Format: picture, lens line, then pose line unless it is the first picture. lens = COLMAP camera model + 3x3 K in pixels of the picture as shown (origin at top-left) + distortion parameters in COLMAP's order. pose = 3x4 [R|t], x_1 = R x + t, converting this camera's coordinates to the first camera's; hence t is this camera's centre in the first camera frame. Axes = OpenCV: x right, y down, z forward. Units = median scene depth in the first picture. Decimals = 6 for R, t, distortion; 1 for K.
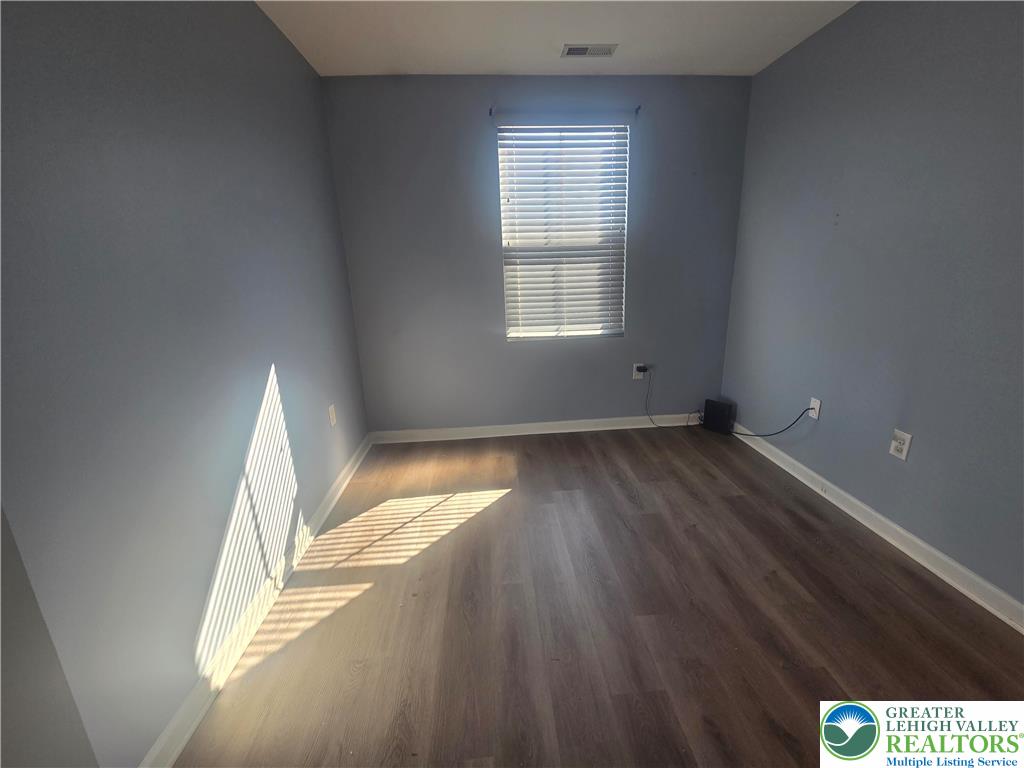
lens RADIAL K [[415.4, 0, 512.9], [0, 415.4, 382.4], [0, 0, 1]] dist [0.003097, 0.000787]
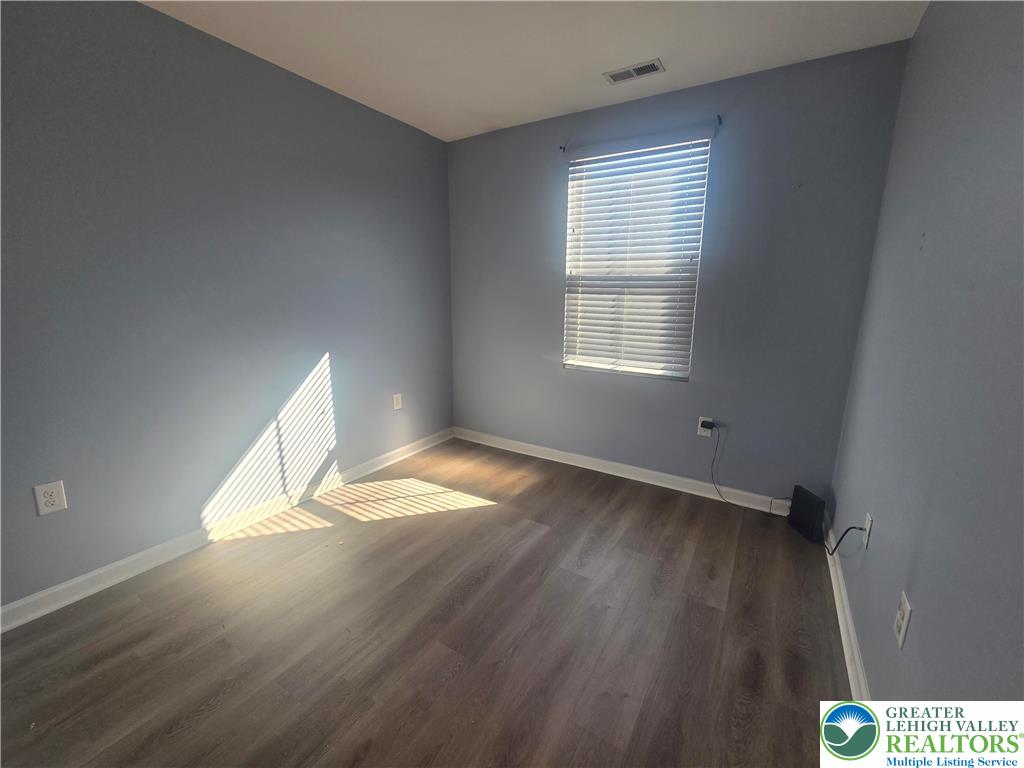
lens RADIAL K [[415.4, 0, 529.6], [0, 415.4, 387.2], [0, 0, 1]] dist [0.003097, 0.000787]
pose [[0.810948, 0.168317, -0.560386, 0.530134], [-0.194388, 0.980835, 0.013300, -0.053397], [0.551885, 0.098147, 0.828124, 0.132656]]
